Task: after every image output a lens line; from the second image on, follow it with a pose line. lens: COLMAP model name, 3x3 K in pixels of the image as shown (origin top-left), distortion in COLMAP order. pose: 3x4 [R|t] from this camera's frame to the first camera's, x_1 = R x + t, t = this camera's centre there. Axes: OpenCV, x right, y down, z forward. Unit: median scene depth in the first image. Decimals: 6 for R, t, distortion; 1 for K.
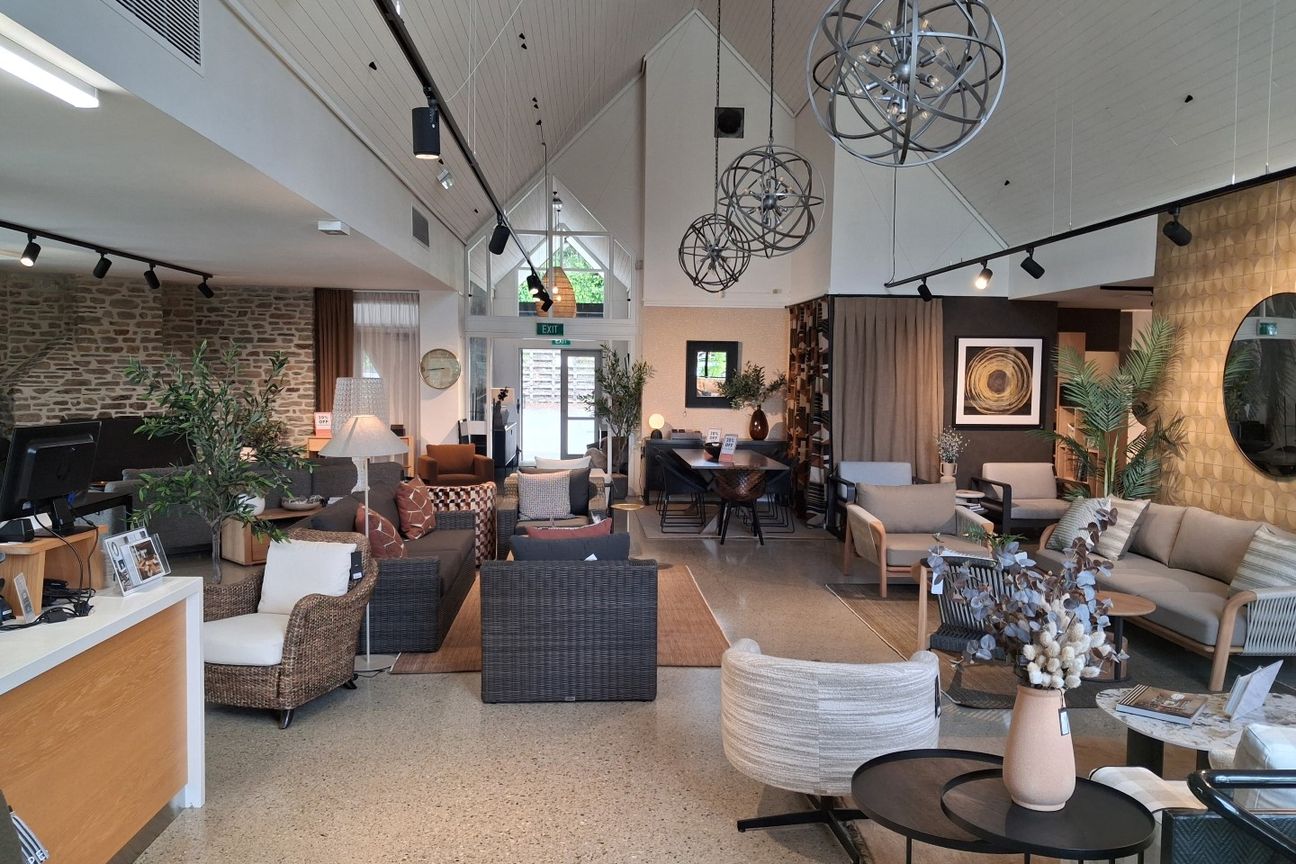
lens RADIAL K [[991.6, 0, 657.6], [0, 991.6, 438.5], [0, 0, 1]] dist [-0.006409, -0.031110]
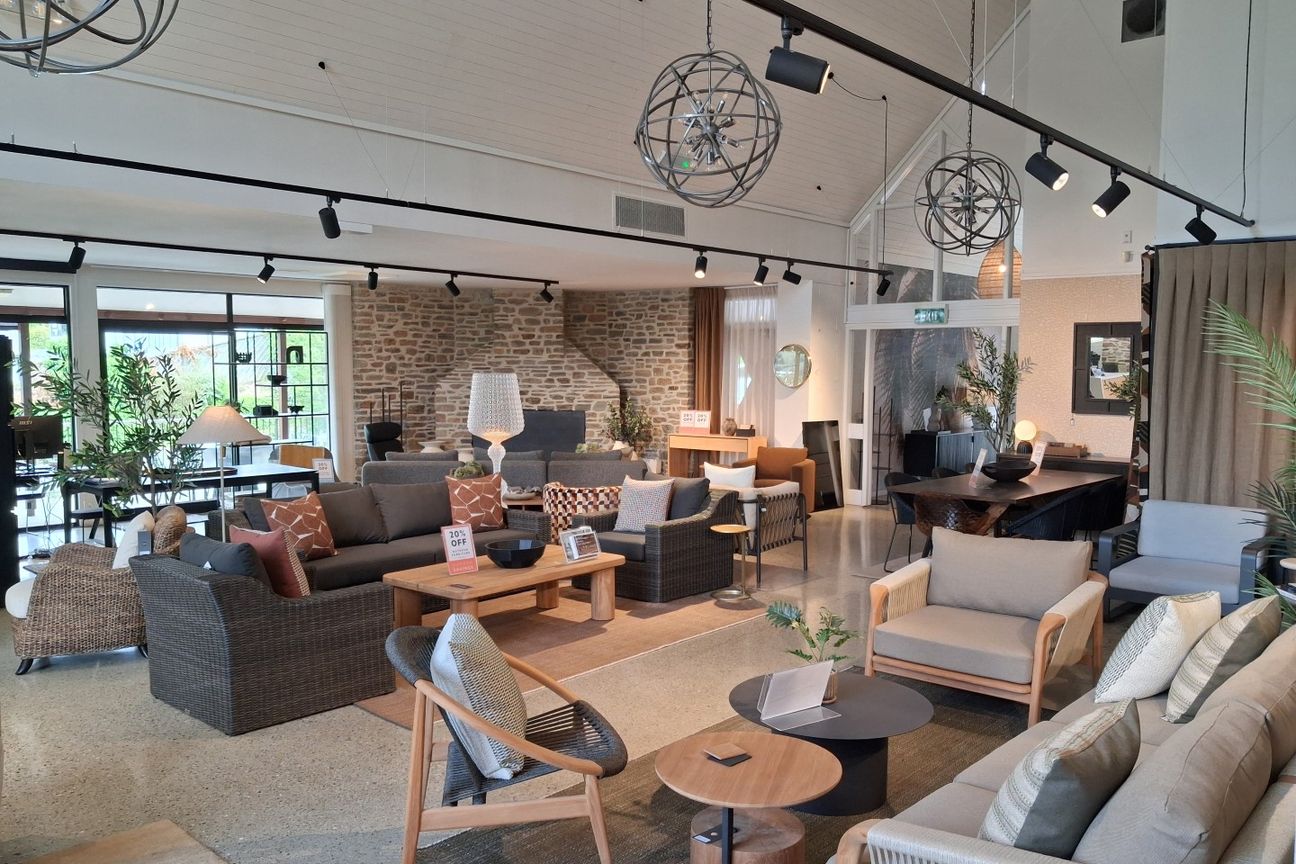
lens RADIAL K [[991.6, 0, 649.7], [0, 991.6, 433.1], [0, 0, 1]] dist [-0.006409, -0.031110]
pose [[0.734898, 0.036507, -0.677194, 0.341644], [-0.044139, 0.999008, 0.005955, -0.008299], [0.676739, 0.025515, 0.735780, 0.246592]]
